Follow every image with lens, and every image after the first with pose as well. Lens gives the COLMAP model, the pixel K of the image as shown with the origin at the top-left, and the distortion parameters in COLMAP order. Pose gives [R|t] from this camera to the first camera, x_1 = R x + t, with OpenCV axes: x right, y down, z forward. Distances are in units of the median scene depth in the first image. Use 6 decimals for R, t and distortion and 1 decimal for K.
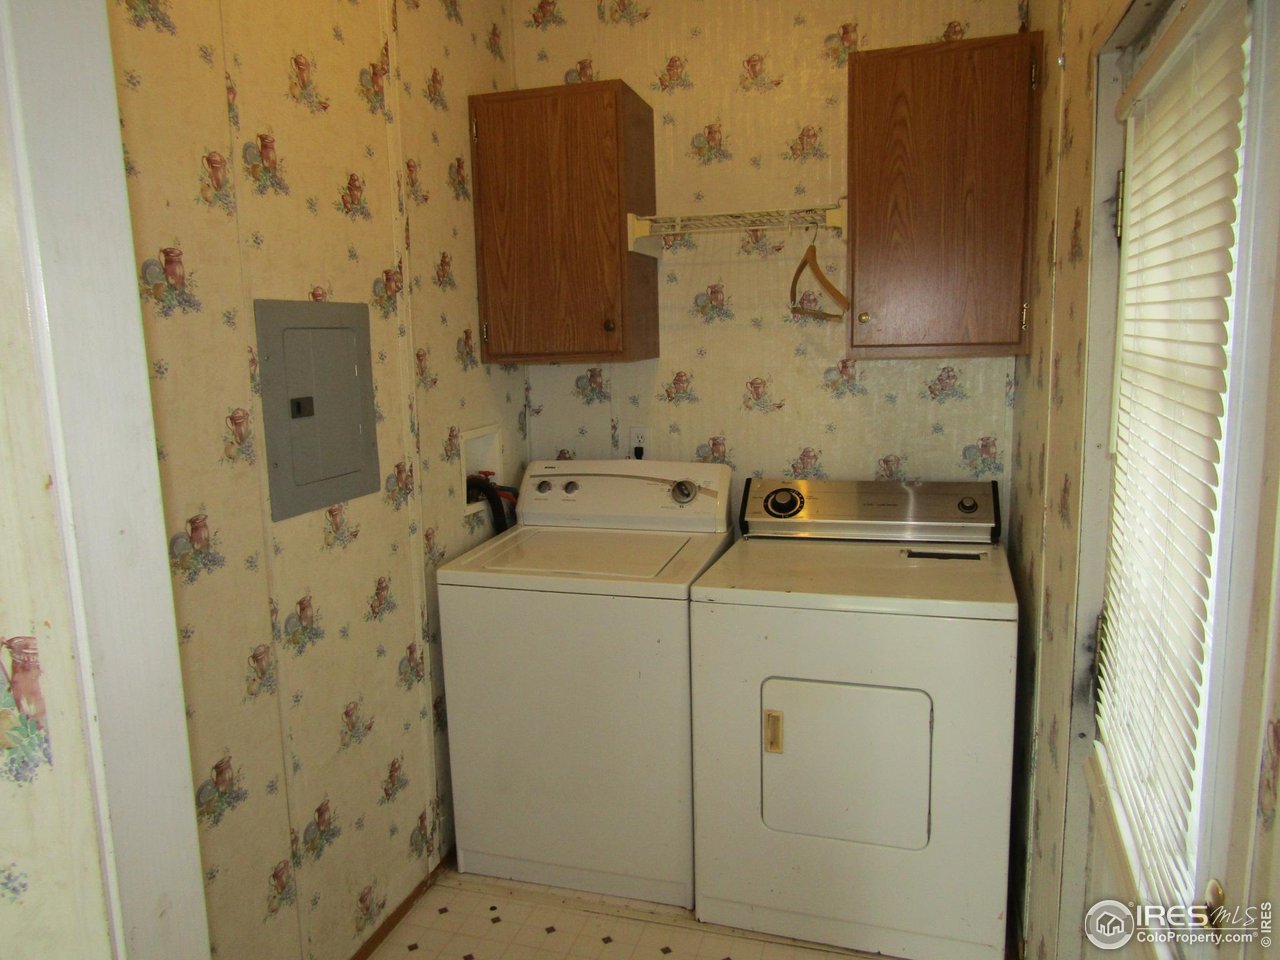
lens RADIAL K [[906.1, 0, 649.9], [0, 906.1, 480.1], [0, 0, 1]] dist [-0.018165, 0.006516]
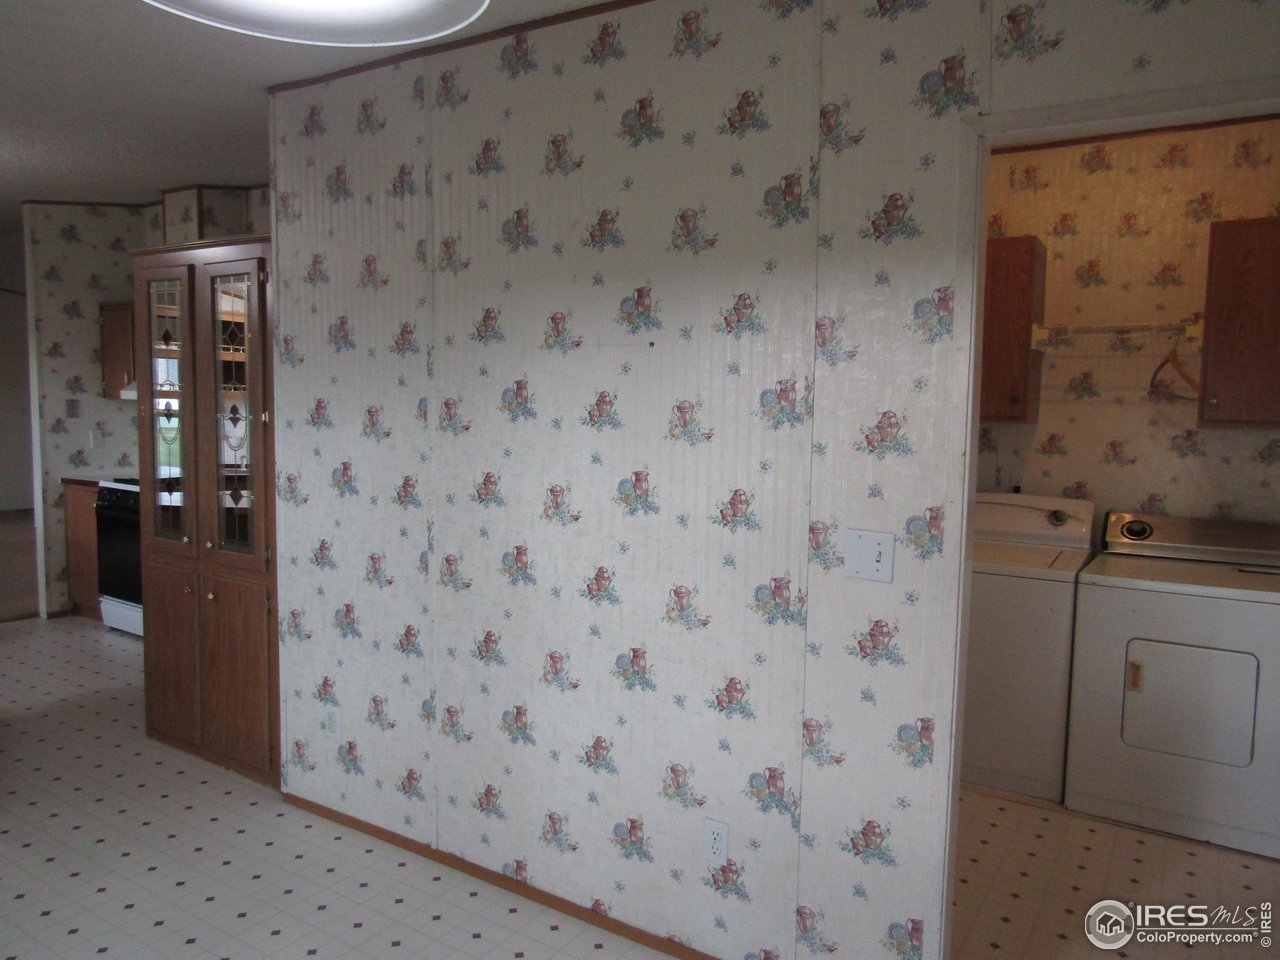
lens RADIAL K [[906.1, 0, 645.9], [0, 906.1, 484.4], [0, 0, 1]] dist [-0.018165, 0.006516]
pose [[0.962044, 0.061762, -0.265812, -0.212166], [-0.077609, 0.995753, -0.049520, 0.081850], [0.261625, 0.068270, 0.962752, -0.529617]]
